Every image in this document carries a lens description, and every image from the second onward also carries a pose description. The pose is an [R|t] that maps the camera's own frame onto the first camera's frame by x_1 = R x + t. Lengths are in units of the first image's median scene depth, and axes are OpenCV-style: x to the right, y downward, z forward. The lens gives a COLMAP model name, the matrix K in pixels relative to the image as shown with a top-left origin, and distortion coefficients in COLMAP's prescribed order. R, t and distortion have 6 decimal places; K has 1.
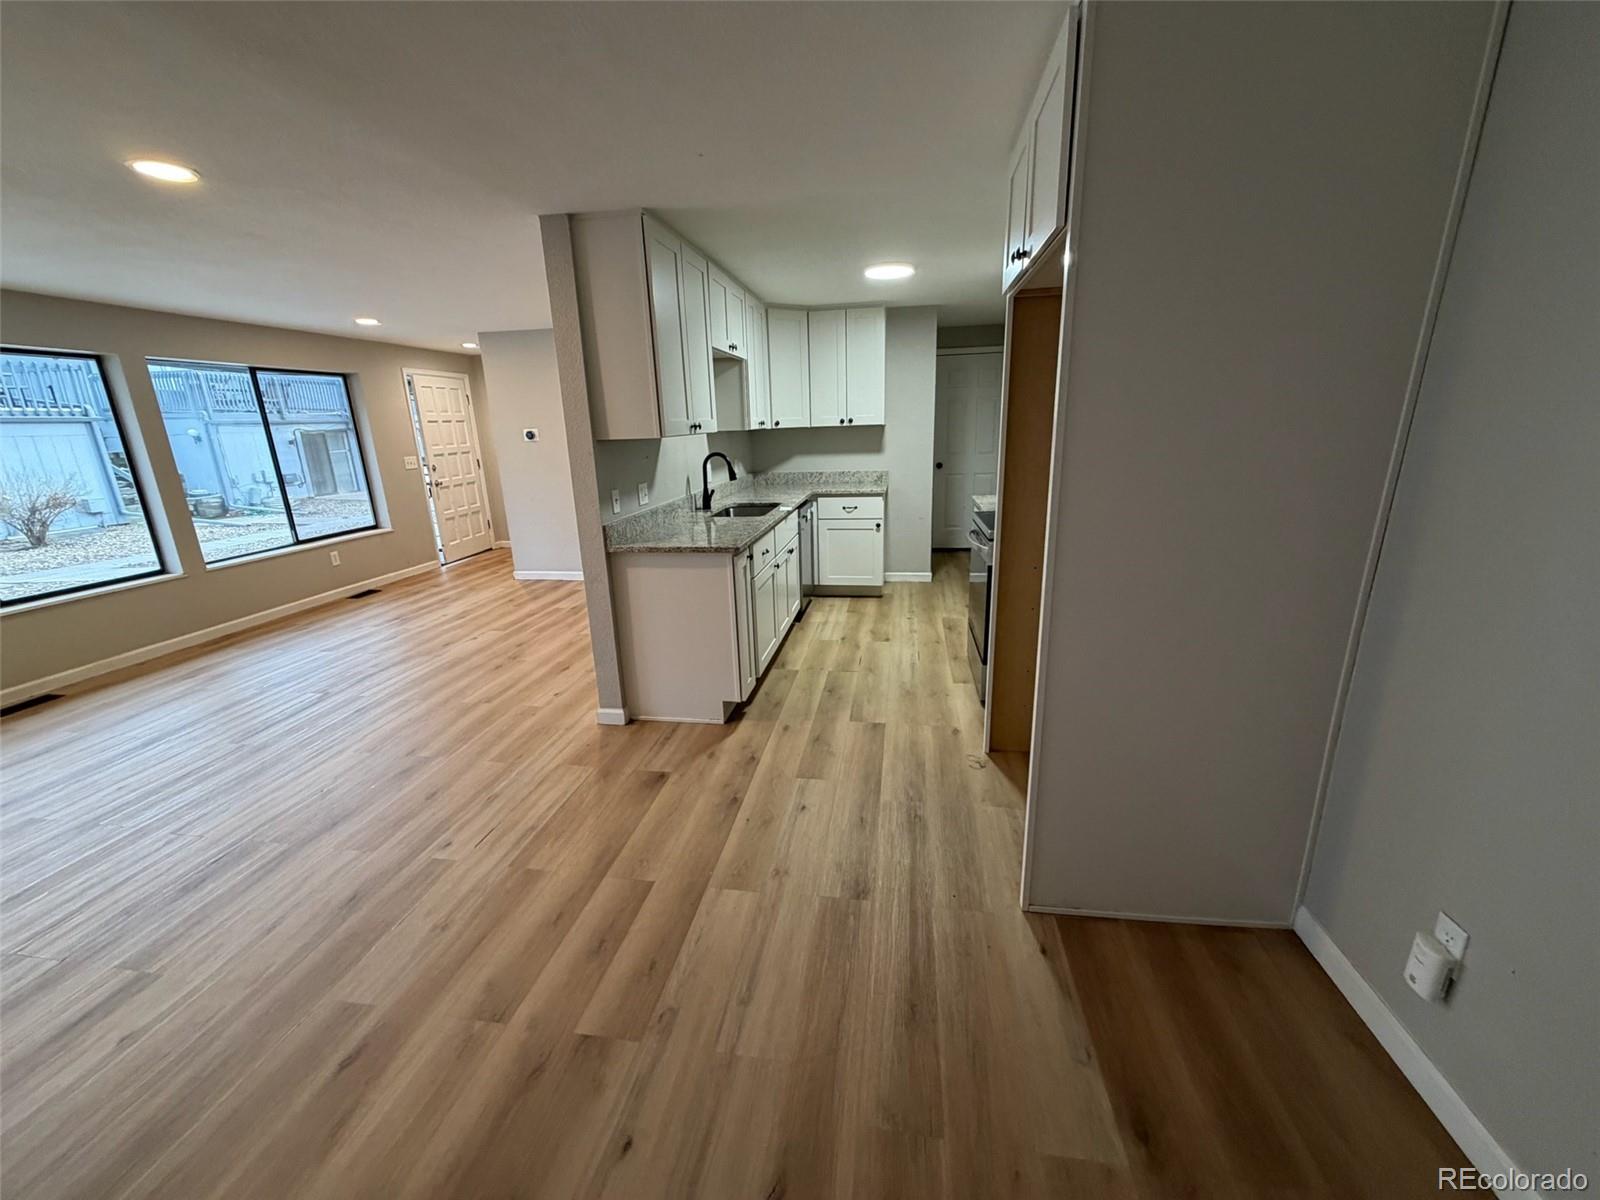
lens RADIAL K [[636.2, 0, 790.2], [0, 636.2, 602.5], [0, 0, 1]] dist [-0.000928, 0.000455]
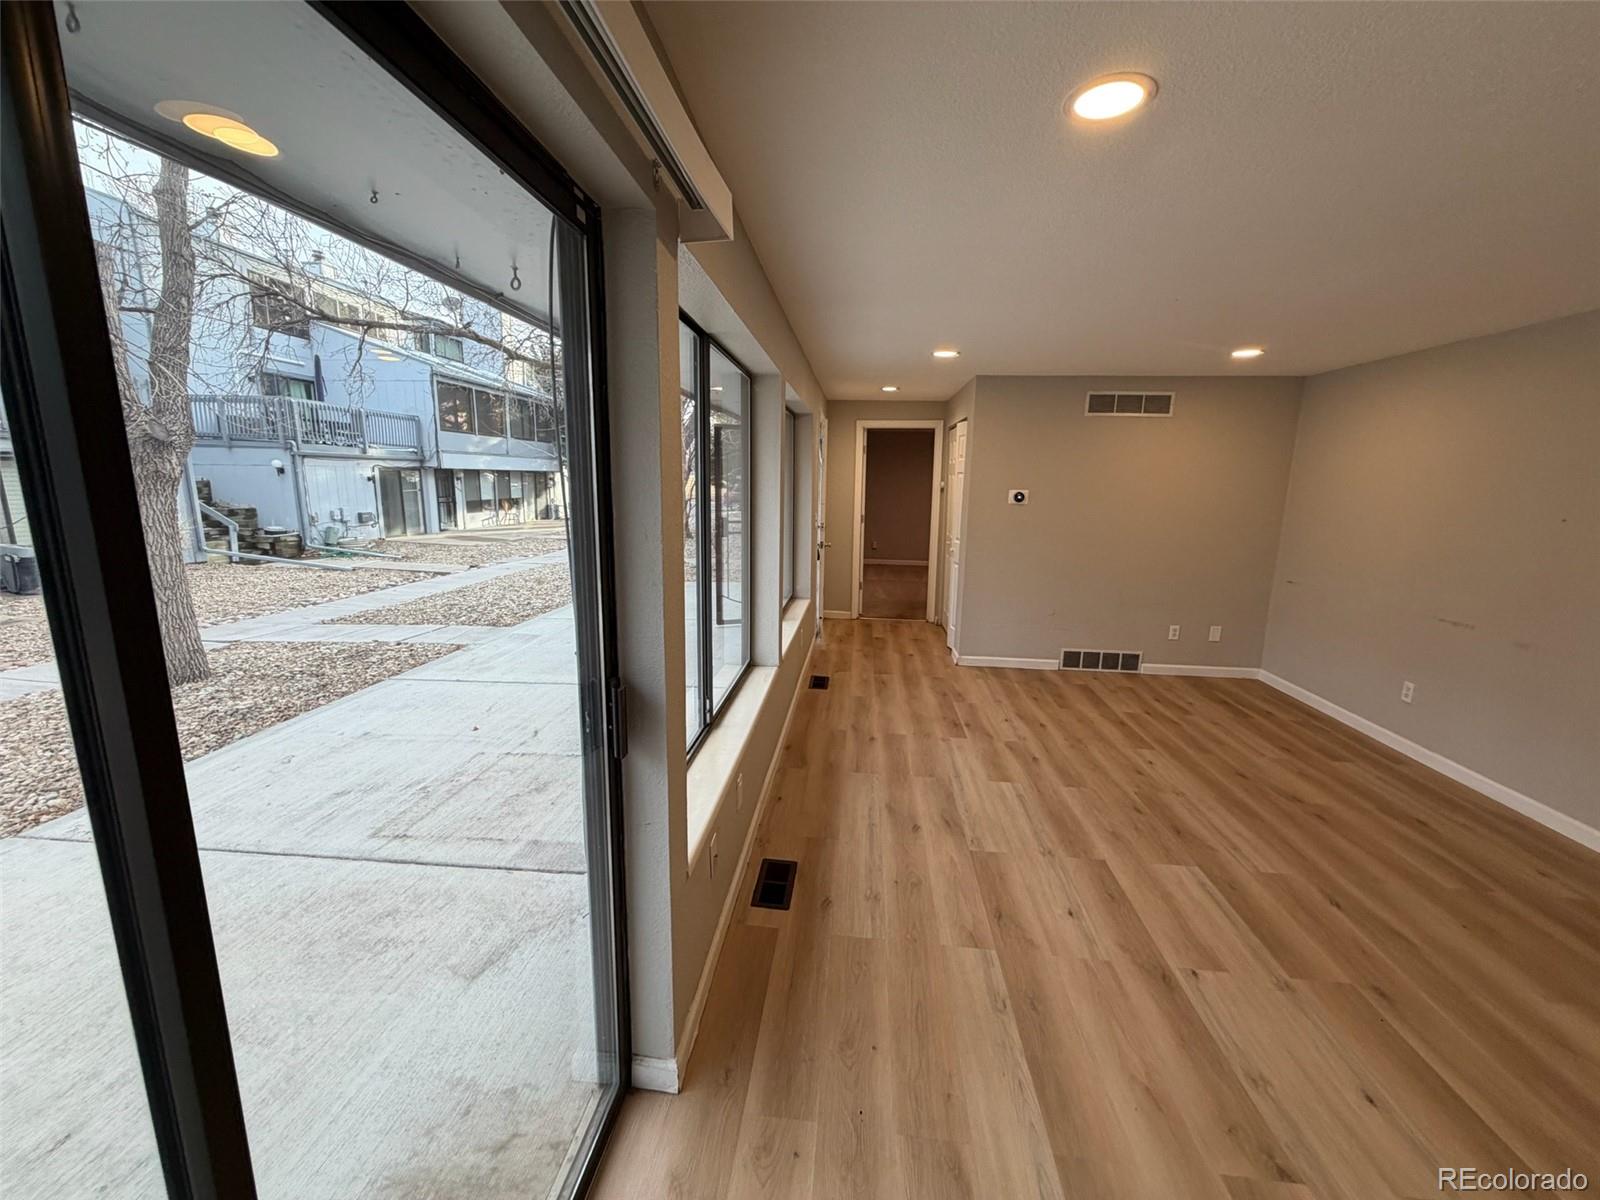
lens RADIAL K [[636.2, 0, 794.0], [0, 636.2, 599.5], [0, 0, 1]] dist [-0.000928, 0.000455]
pose [[0.996978, 0.035672, 0.069005, -0.759232], [-0.029331, 0.995436, -0.090813, -0.043473], [-0.071930, 0.088515, 0.993474, 0.197946]]
